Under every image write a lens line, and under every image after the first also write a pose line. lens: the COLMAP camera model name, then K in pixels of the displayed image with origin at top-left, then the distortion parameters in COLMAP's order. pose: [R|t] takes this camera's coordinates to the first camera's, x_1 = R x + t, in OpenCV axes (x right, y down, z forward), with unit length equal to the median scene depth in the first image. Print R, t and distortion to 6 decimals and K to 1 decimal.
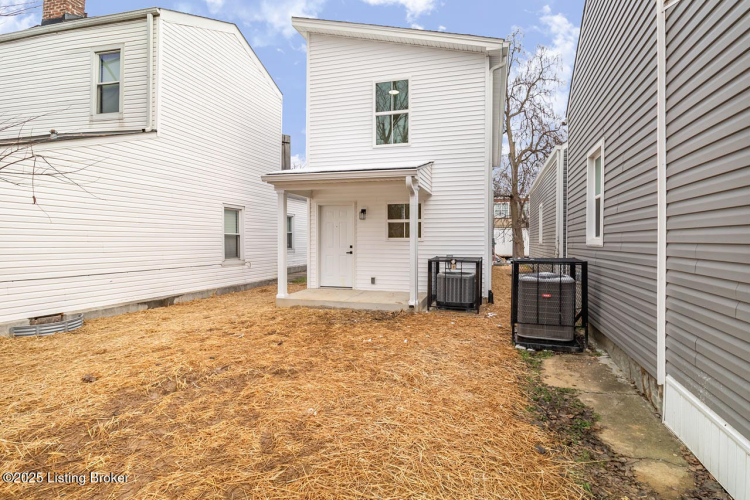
lens RADIAL K [[381.0, 0, 377.3], [0, 381.0, 246.5], [0, 0, 1]] dist [0.003525, 0.001277]
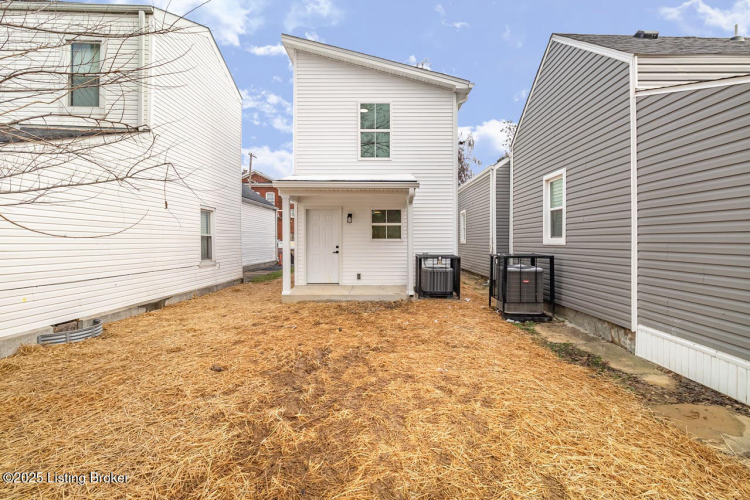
lens RADIAL K [[363.4, 0, 375.1], [0, 363.4, 245.9], [0, 0, 1]] dist [0.002799, -0.001100]
pose [[0.960024, -0.008060, 0.279803, -0.318283], [0.008367, 0.999965, 0.000096, -0.001501], [-0.279794, 0.002249, 0.960057, -0.067607]]
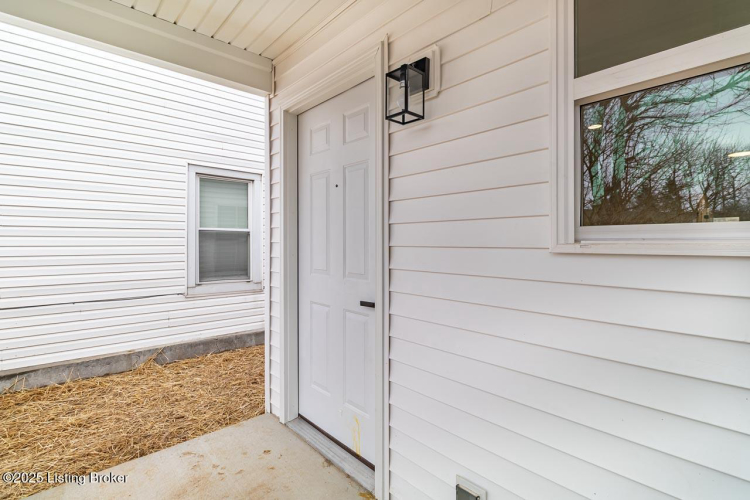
lens RADIAL K [[363.4, 0, 381.5], [0, 363.4, 245.0], [0, 0, 1]] dist [0.002799, -0.001100]
pose [[0.856561, 0.005179, -0.516021, 0.040622], [-0.007251, 0.999972, -0.002002, -0.019859], [0.515996, 0.005456, 0.856574, 1.018743]]
